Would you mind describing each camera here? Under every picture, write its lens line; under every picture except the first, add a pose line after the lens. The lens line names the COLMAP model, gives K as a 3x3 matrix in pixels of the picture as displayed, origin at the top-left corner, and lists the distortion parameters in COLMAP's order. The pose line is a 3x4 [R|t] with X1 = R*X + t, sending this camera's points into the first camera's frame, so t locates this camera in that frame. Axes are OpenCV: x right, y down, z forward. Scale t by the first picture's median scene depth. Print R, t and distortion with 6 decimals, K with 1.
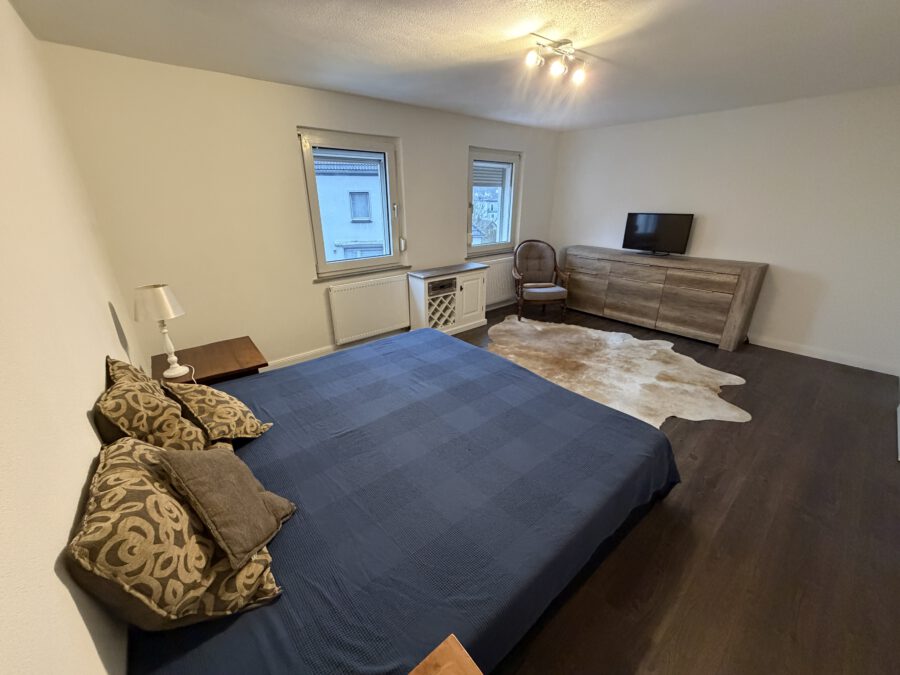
lens RADIAL K [[356.7, 0, 447.7], [0, 356.7, 334.0], [0, 0, 1]] dist [0.000589, -0.000780]
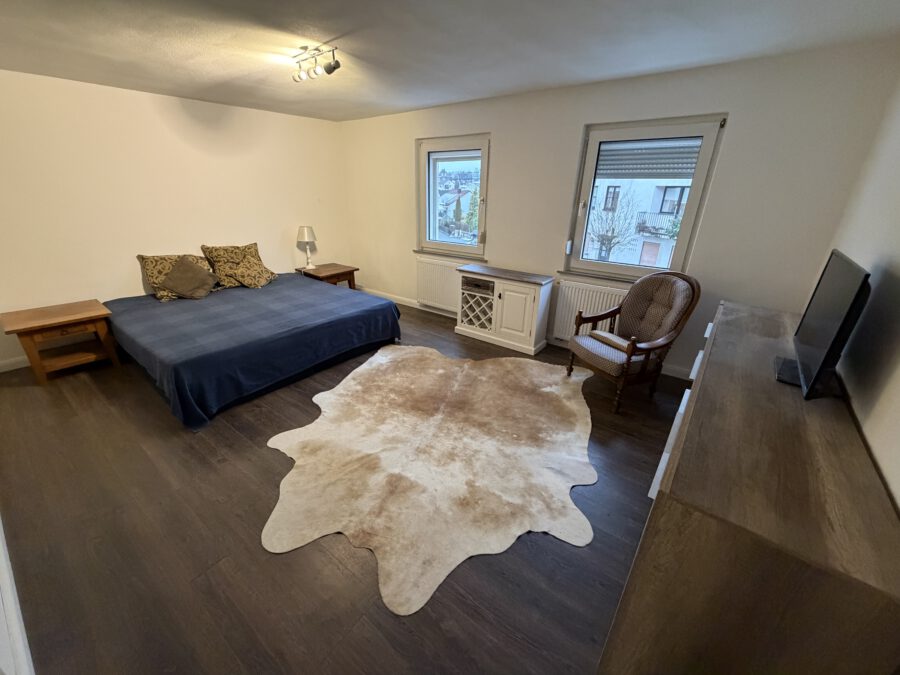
lens RADIAL K [[356.7, 0, 448.8], [0, 356.7, 335.2], [0, 0, 1]] dist [0.000589, -0.000780]
pose [[0.223586, 0.383458, -0.896086, 0.916972], [-0.365963, 0.885122, 0.287453, -0.273026], [0.903372, 0.263664, 0.338232, 0.665133]]
